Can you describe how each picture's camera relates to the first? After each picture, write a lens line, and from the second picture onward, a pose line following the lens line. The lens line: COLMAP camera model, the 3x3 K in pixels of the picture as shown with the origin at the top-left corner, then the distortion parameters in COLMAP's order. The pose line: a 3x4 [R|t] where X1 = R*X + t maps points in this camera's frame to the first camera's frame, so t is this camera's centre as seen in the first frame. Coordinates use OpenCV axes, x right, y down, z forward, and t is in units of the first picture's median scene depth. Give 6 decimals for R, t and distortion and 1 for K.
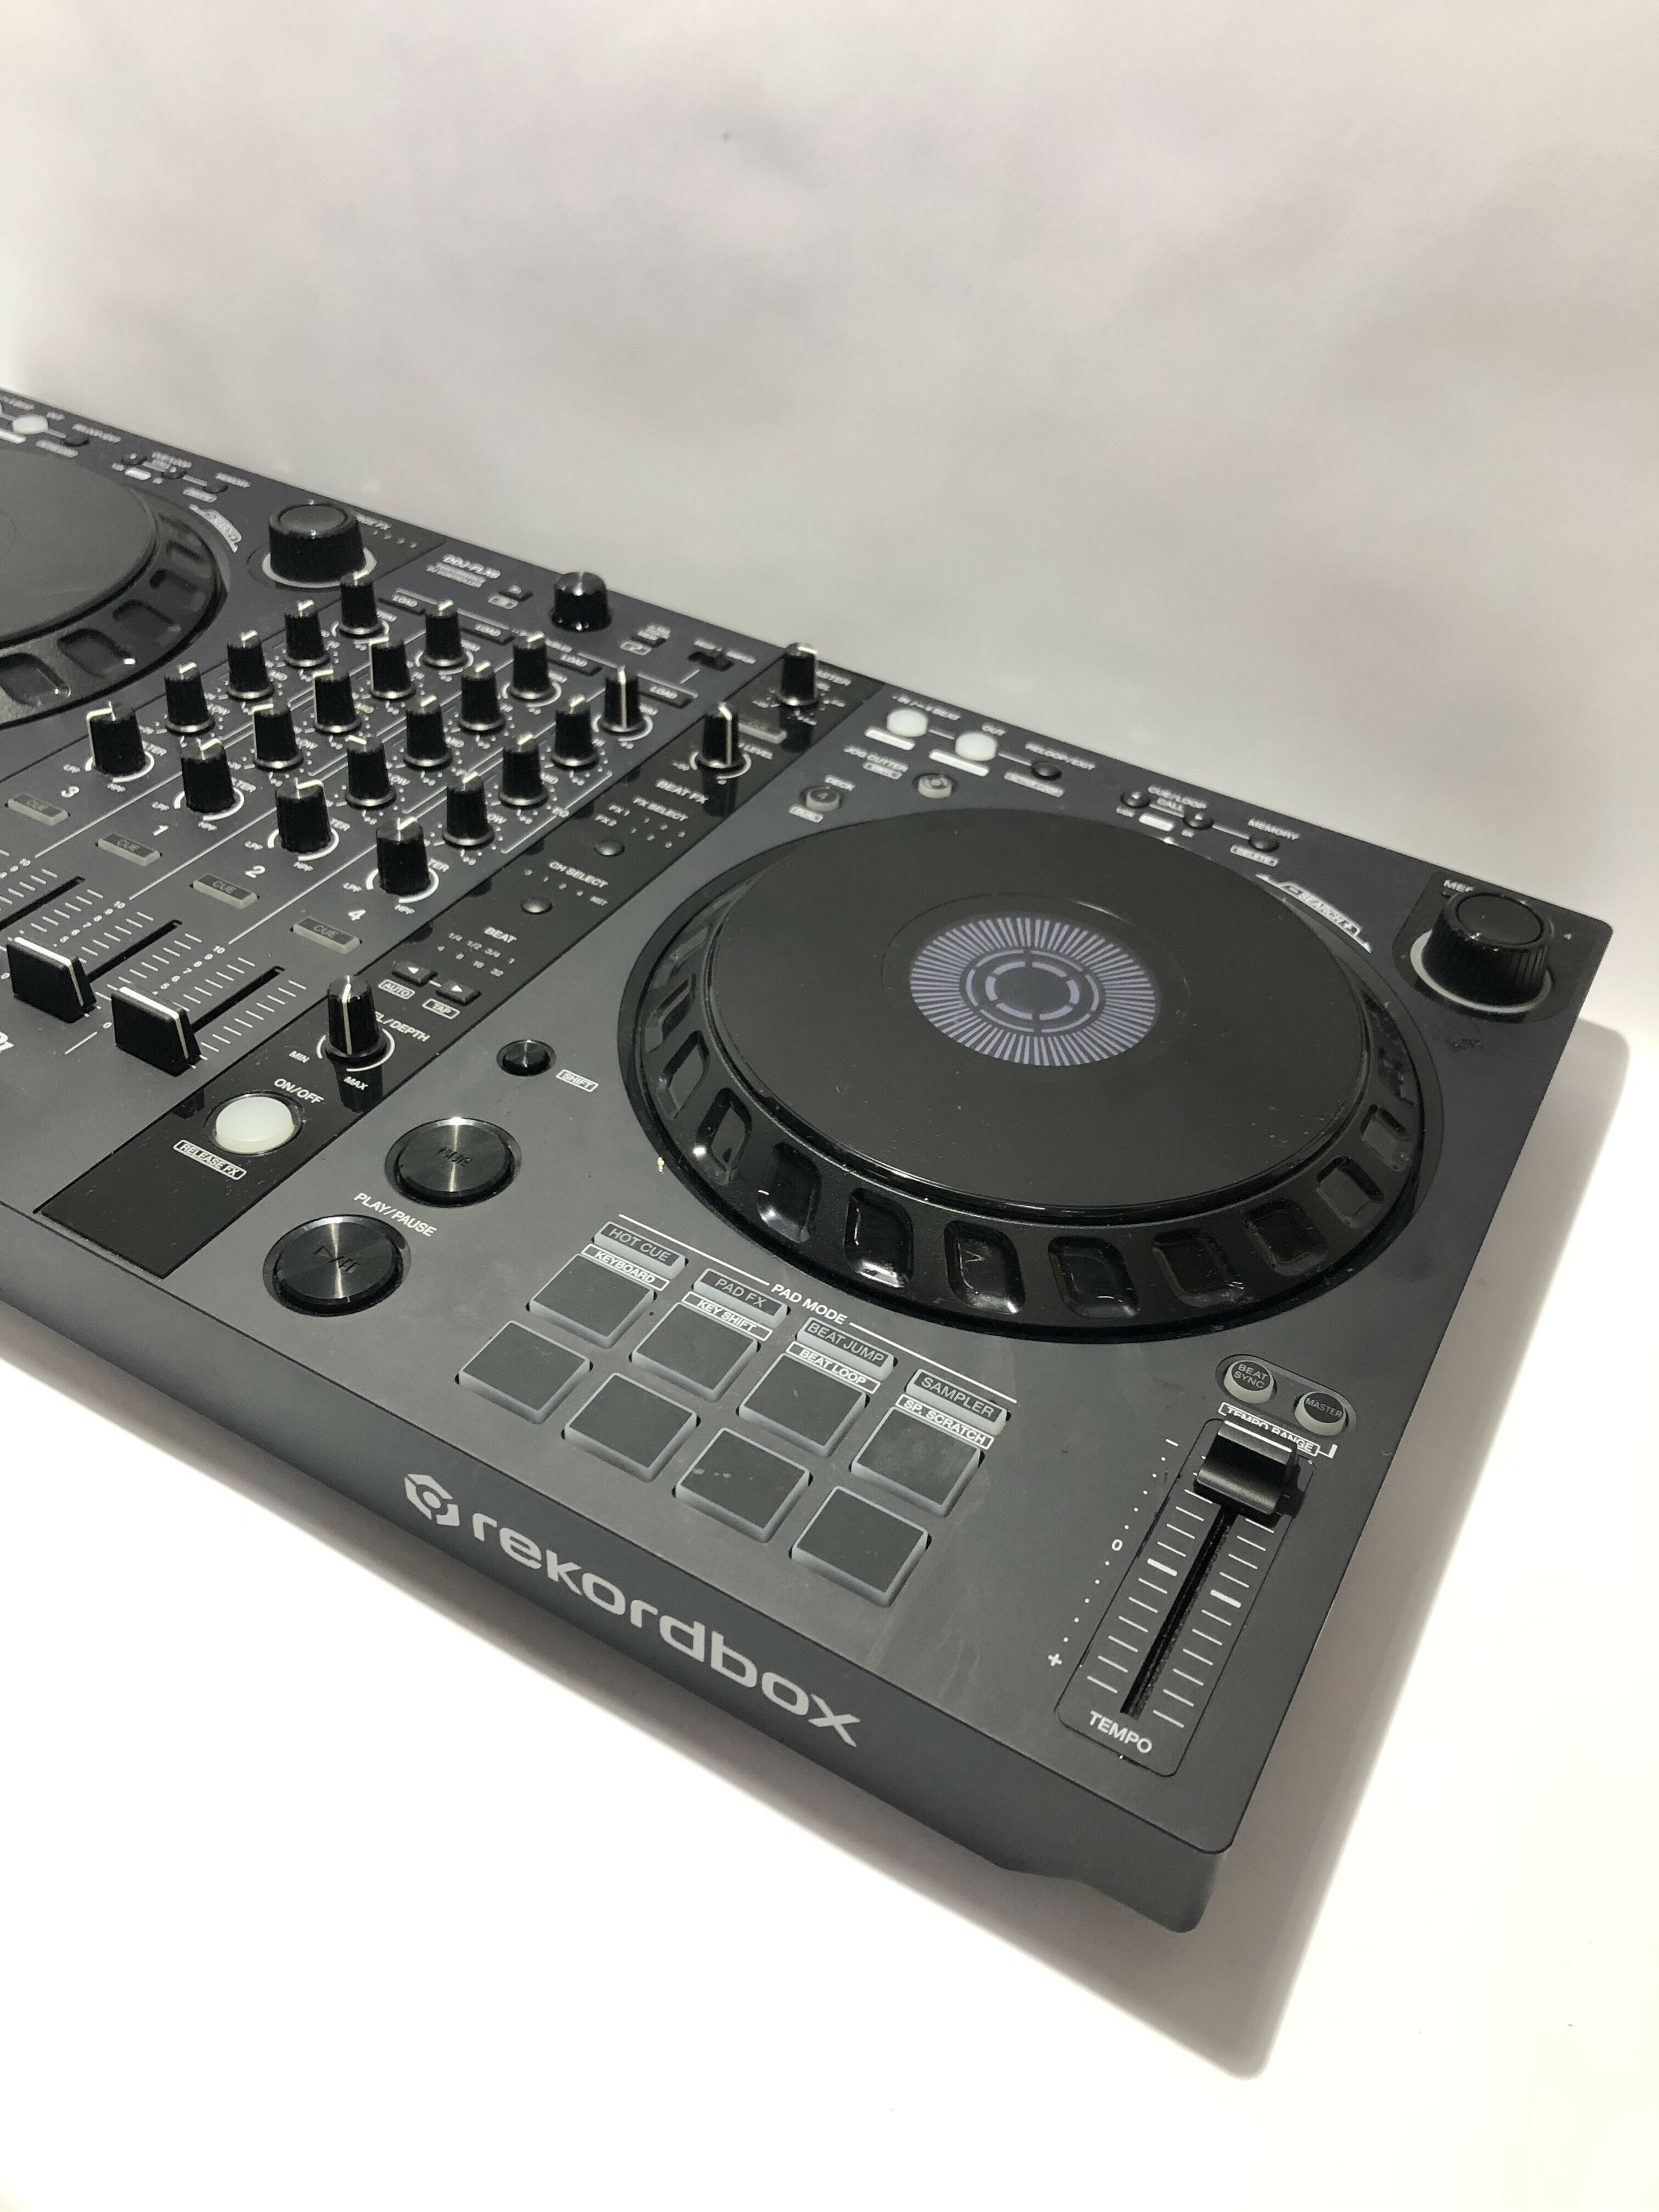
lens RADIAL K [[1815.6, 0, 857.1], [0, 1815.6, 1096.4], [0, 0, 1]] dist [0.105975, -0.317533]
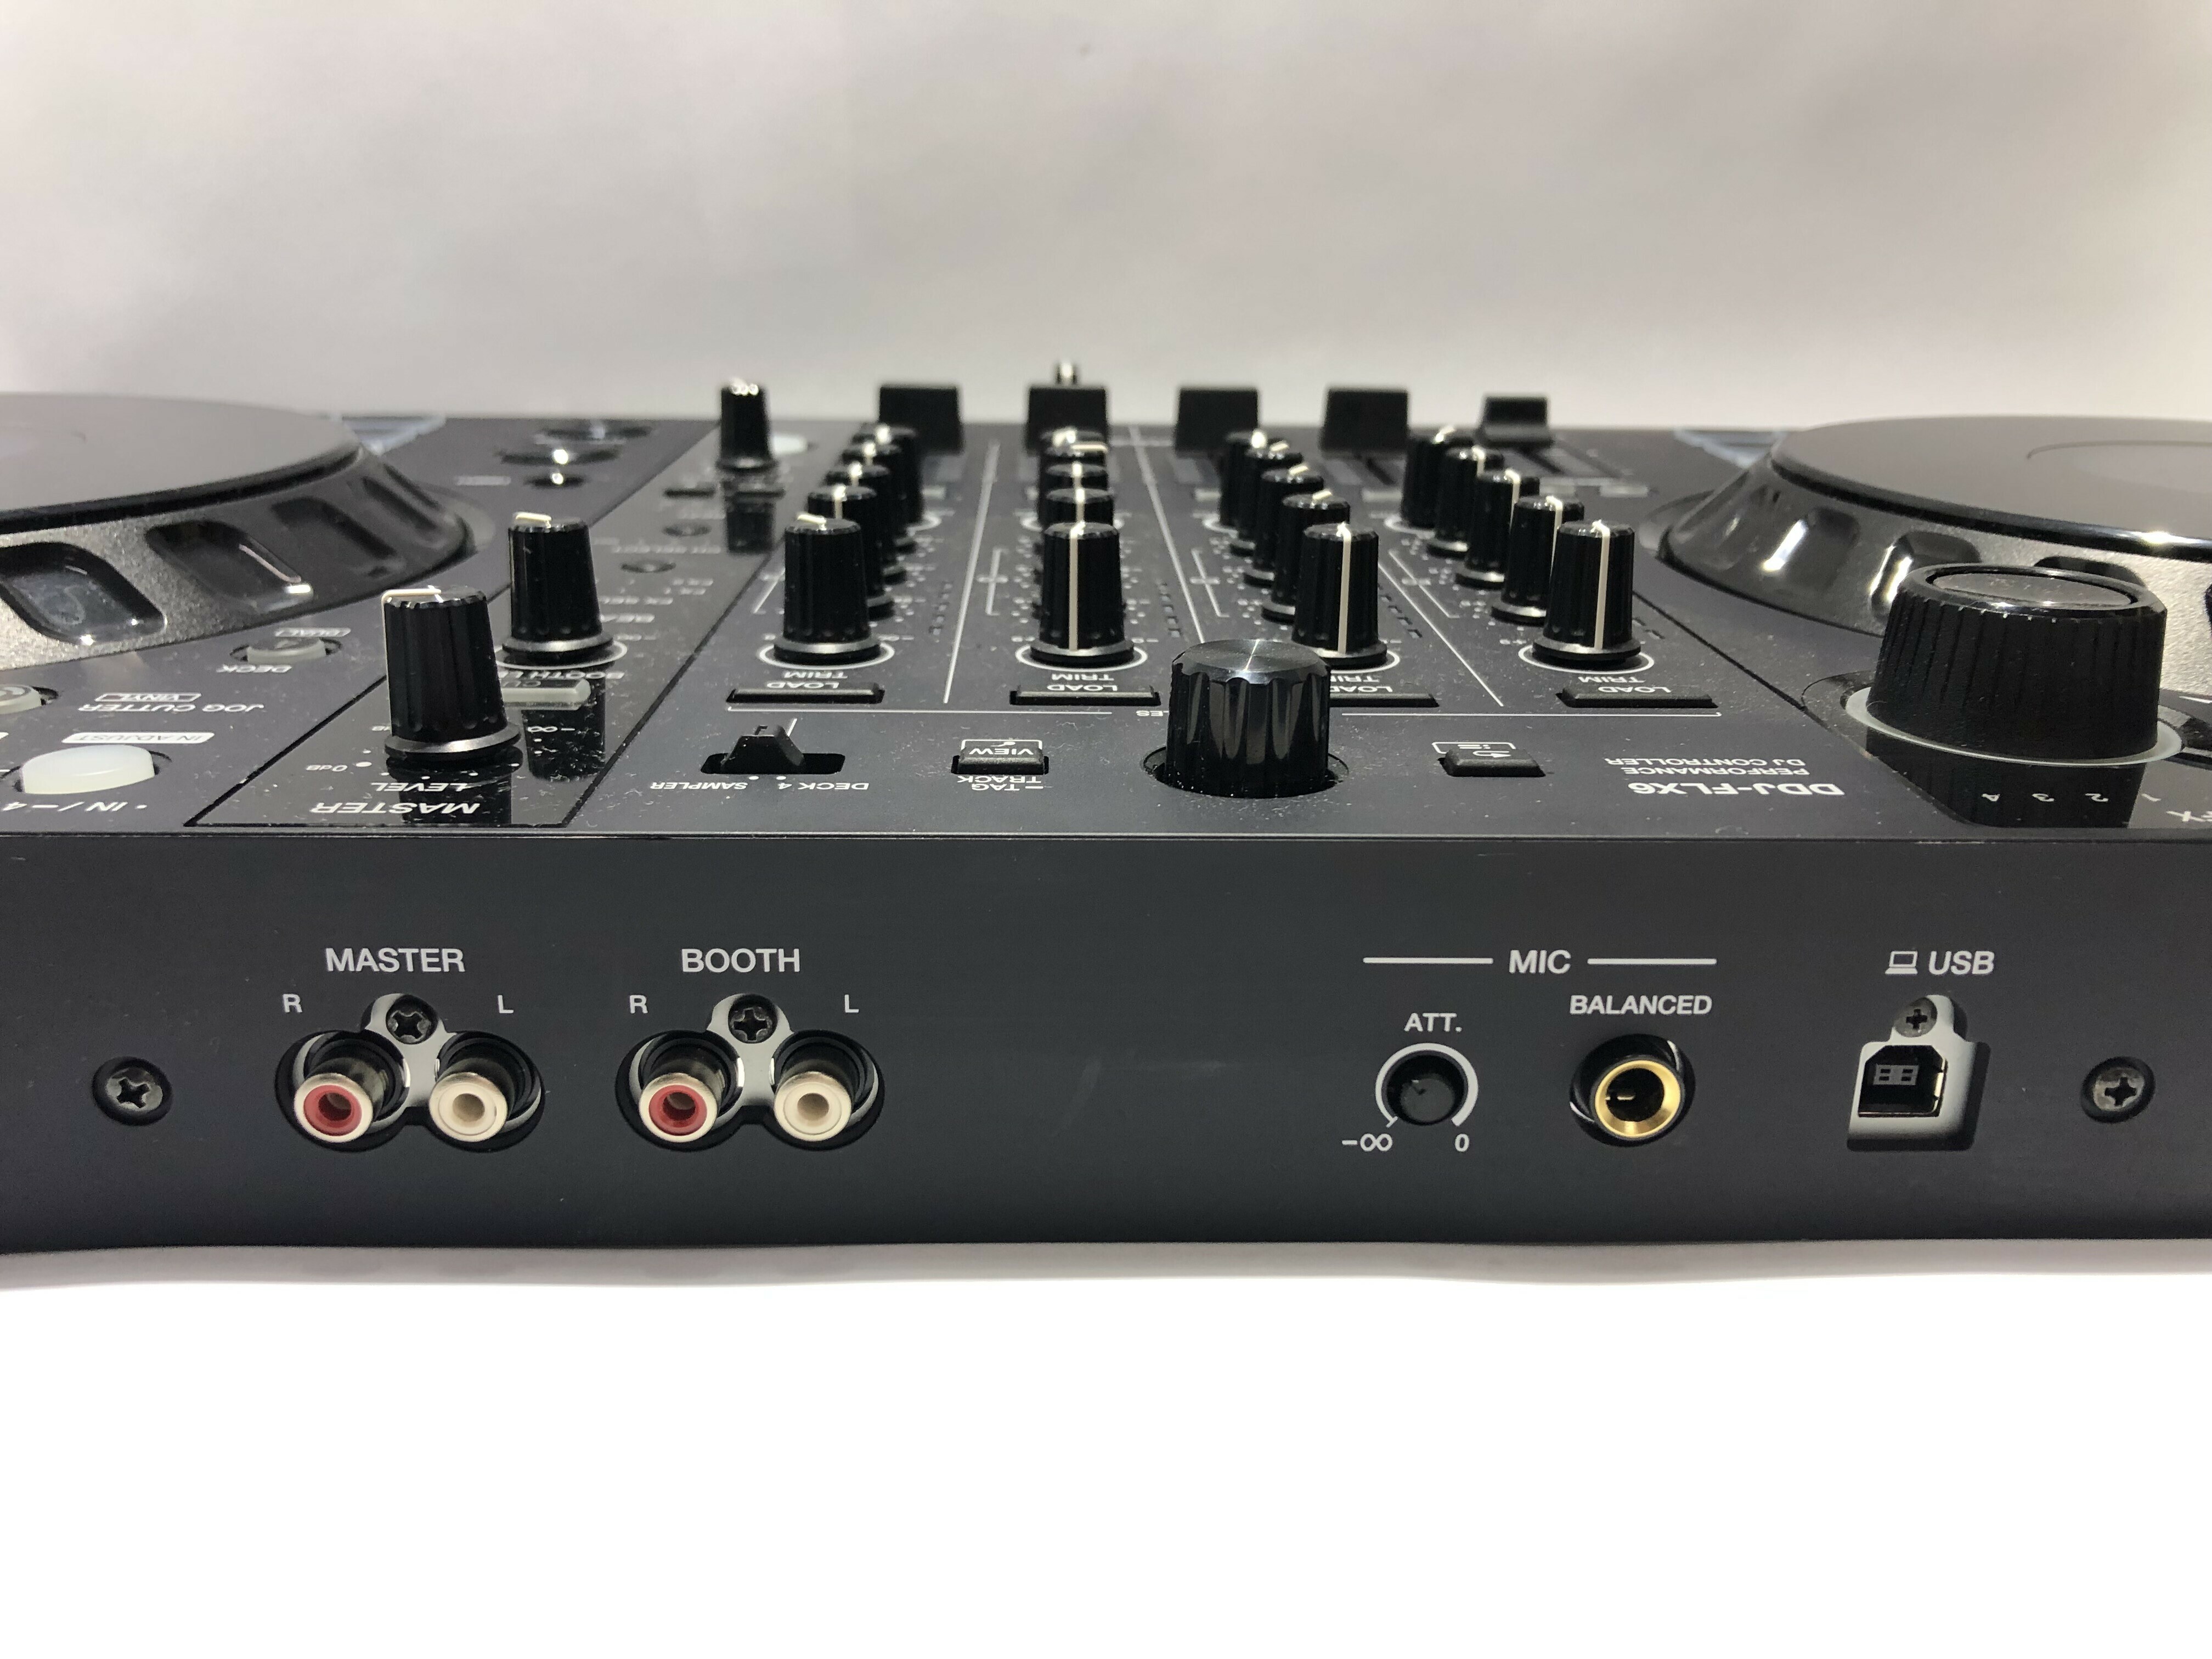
lens RADIAL K [[1799.7, 0, 1108.9], [0, 1799.7, 867.3], [0, 0, 1]] dist [0.045393, -0.150655]
pose [[-0.852744, 0.107600, -0.511126, 0.042617], [-0.394525, 0.508619, 0.765282, -0.577908], [0.342313, 0.854242, -0.391271, 1.337238]]
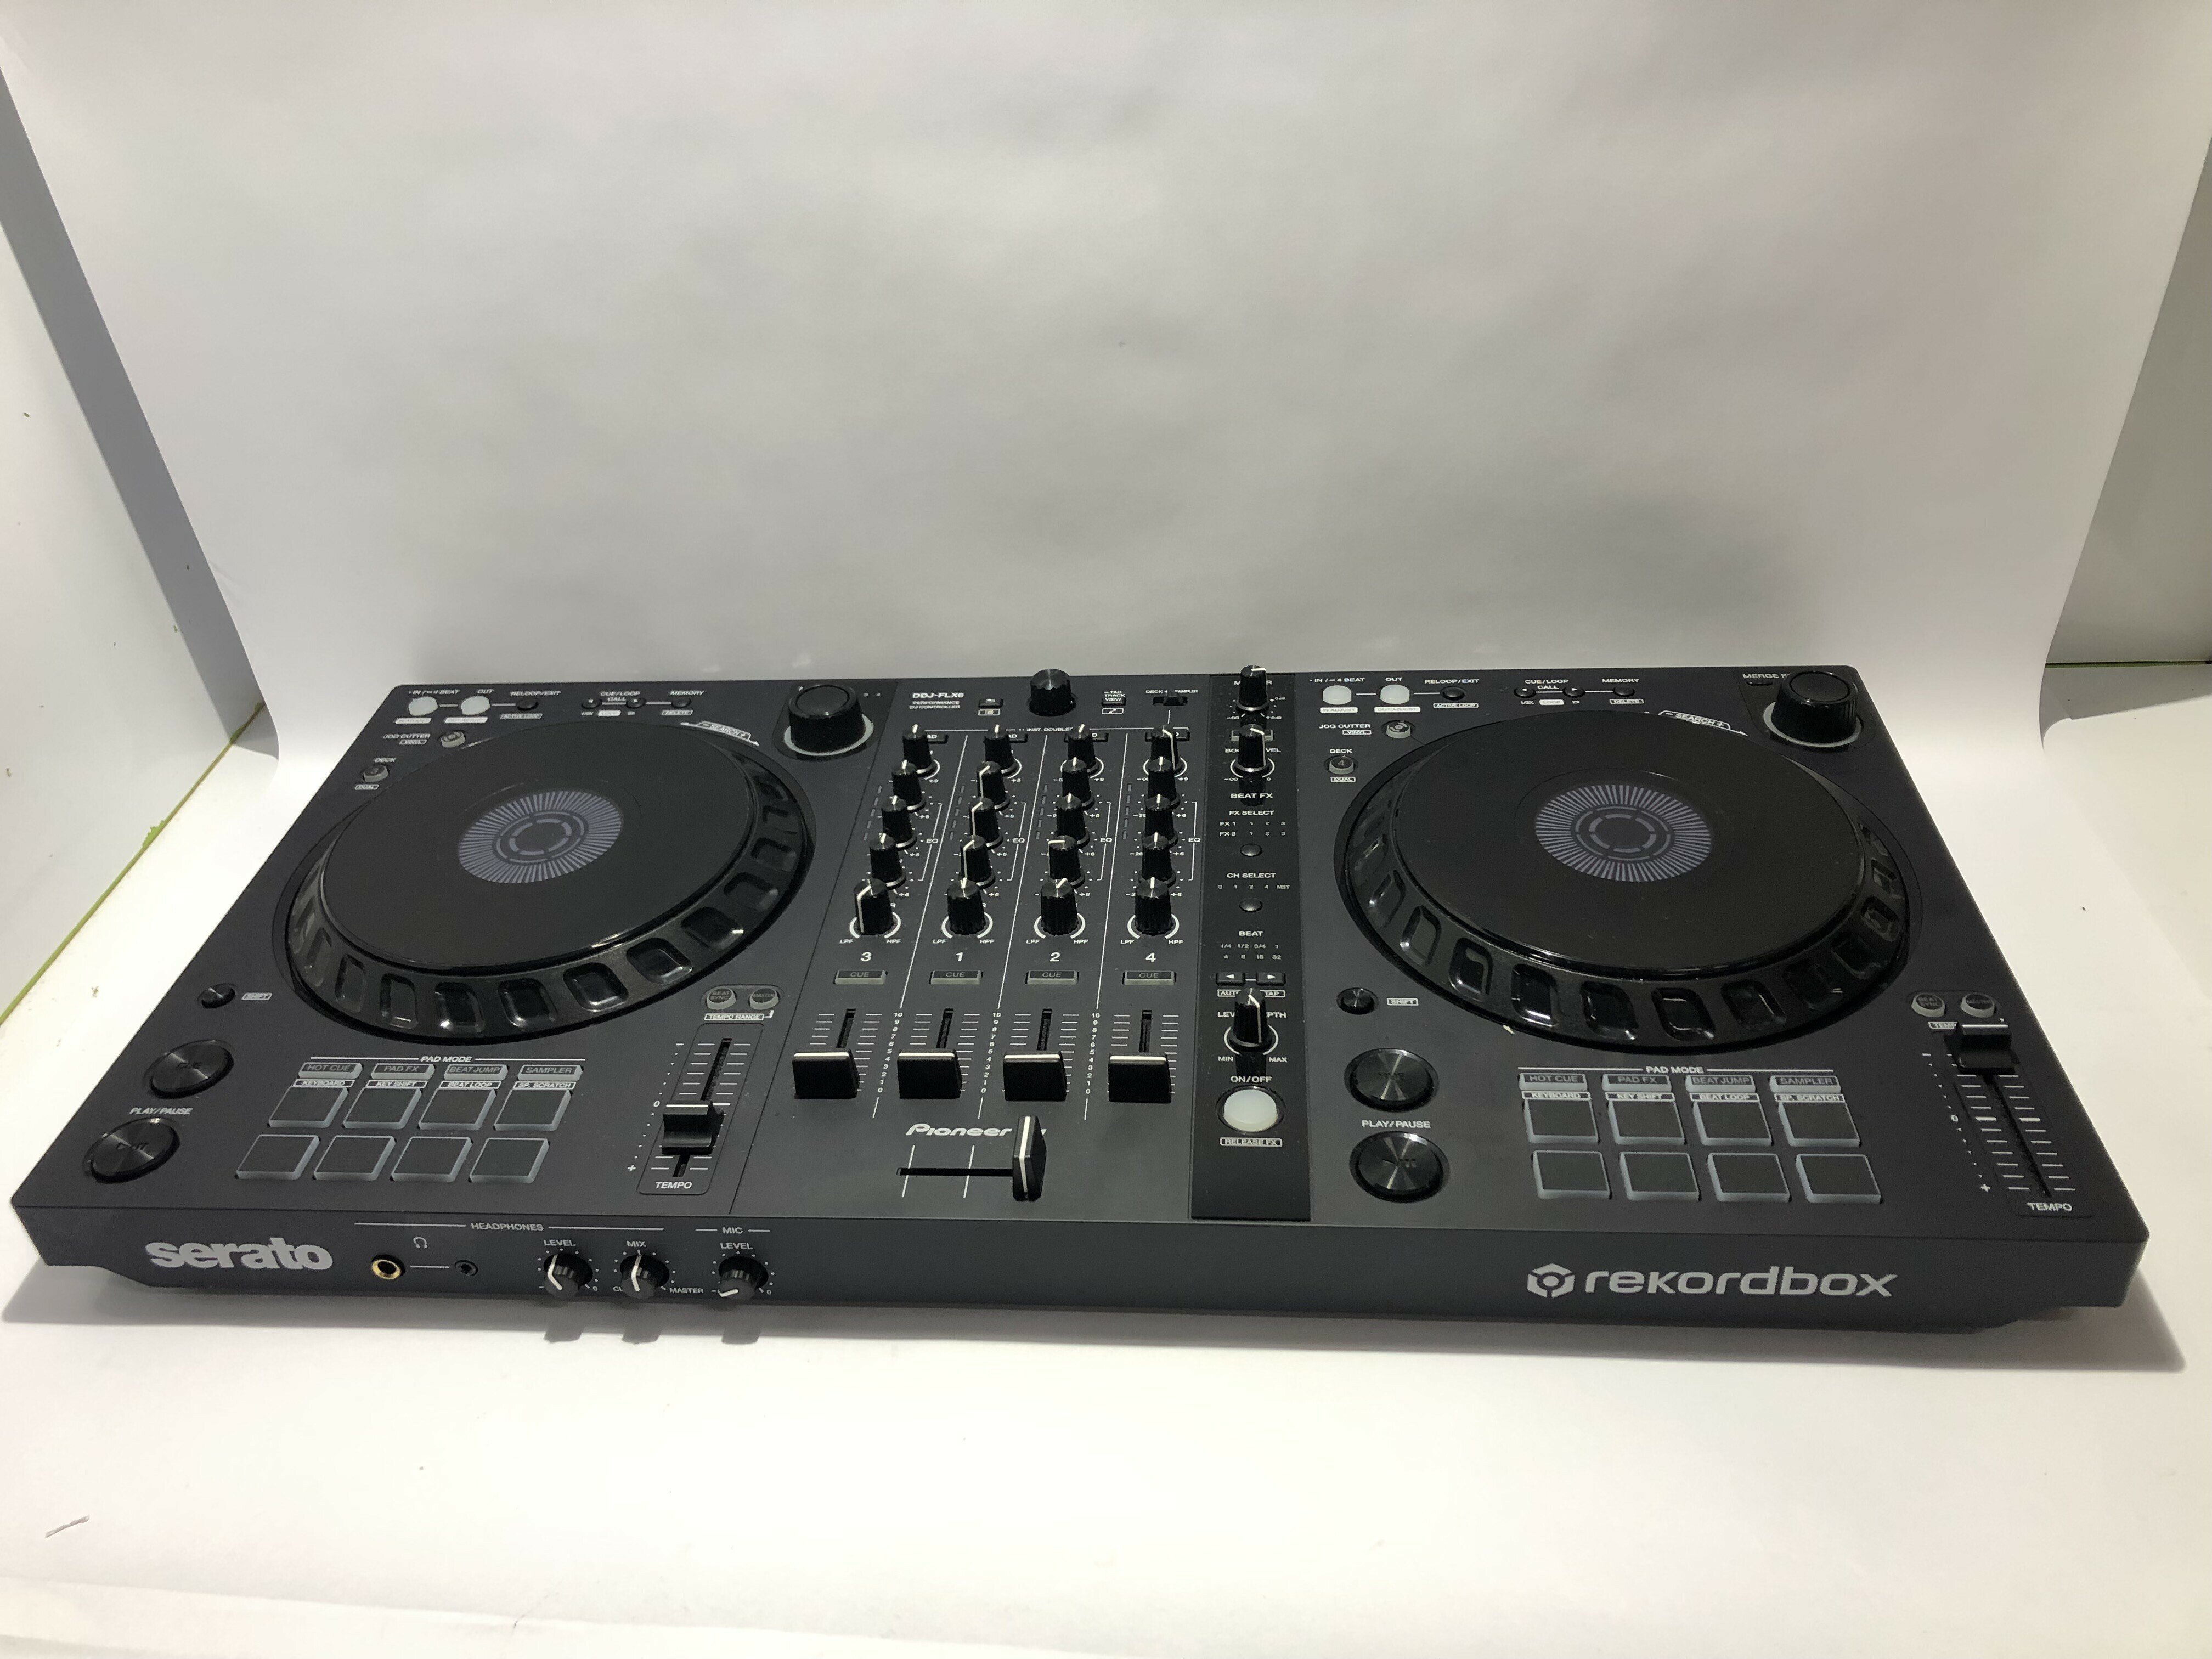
lens RADIAL K [[1815.6, 0, 1095.8], [0, 1815.6, 825.0], [0, 0, 1]] dist [0.105975, -0.317533]
pose [[0.897295, -0.346008, 0.274116, -0.597757], [0.369495, 0.928475, -0.037525, -0.144585], [-0.241526, 0.134956, 0.960964, -0.275383]]
